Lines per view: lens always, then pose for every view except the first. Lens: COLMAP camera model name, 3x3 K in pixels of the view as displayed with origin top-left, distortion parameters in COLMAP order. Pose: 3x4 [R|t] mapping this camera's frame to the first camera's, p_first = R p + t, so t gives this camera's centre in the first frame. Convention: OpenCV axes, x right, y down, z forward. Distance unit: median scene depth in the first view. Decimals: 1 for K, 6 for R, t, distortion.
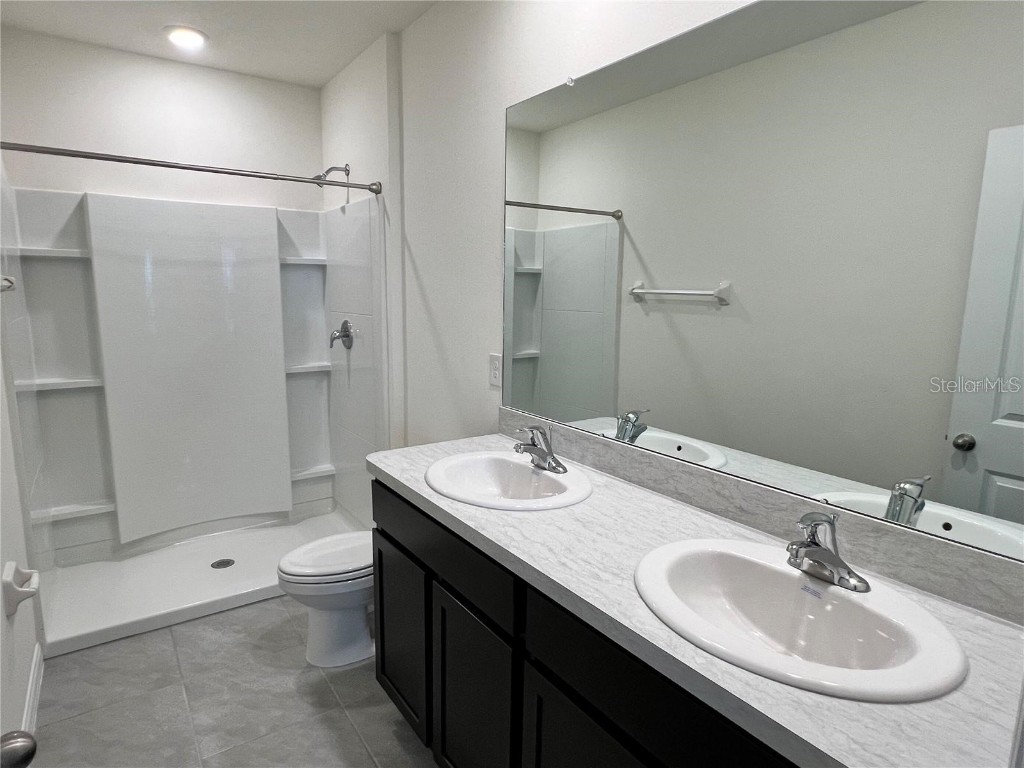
lens RADIAL K [[593.4, 0, 511.8], [0, 593.4, 387.0], [0, 0, 1]] dist [-0.001767, -0.000197]
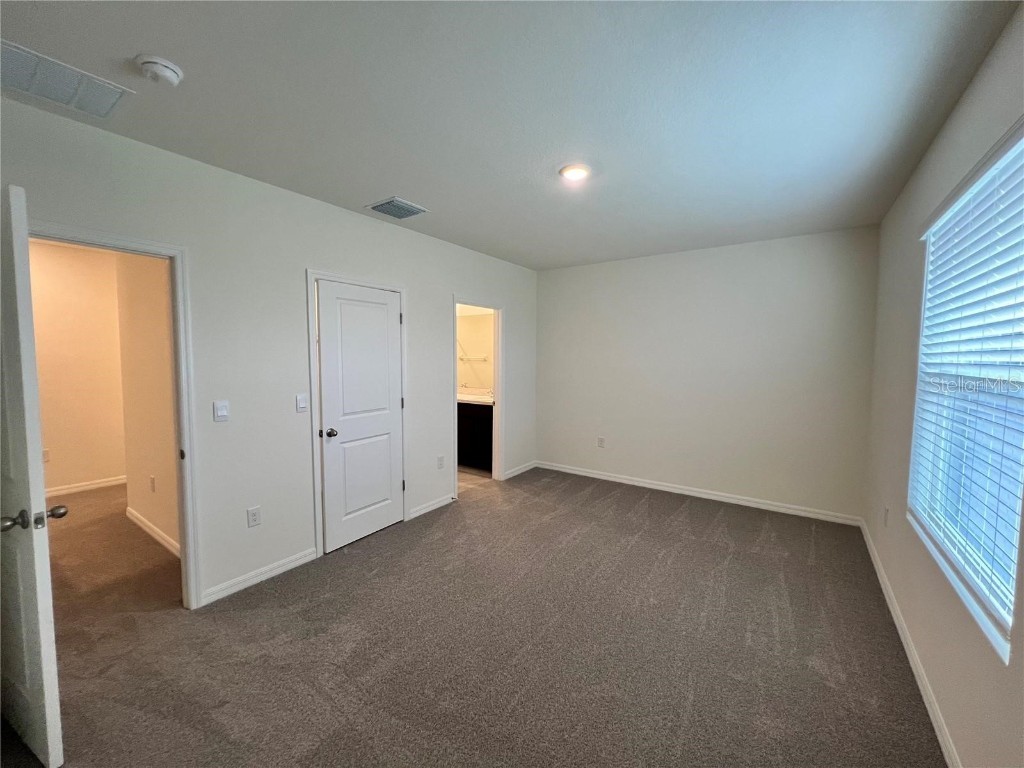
lens RADIAL K [[409.7, 0, 512.8], [0, 409.7, 382.9], [0, 0, 1]] dist [-0.000008, 0.000000]
pose [[0.937844, -0.035468, 0.345240, -0.333289], [0.066652, 0.994654, -0.078876, 0.190719], [-0.340597, 0.096985, 0.935194, -1.294282]]
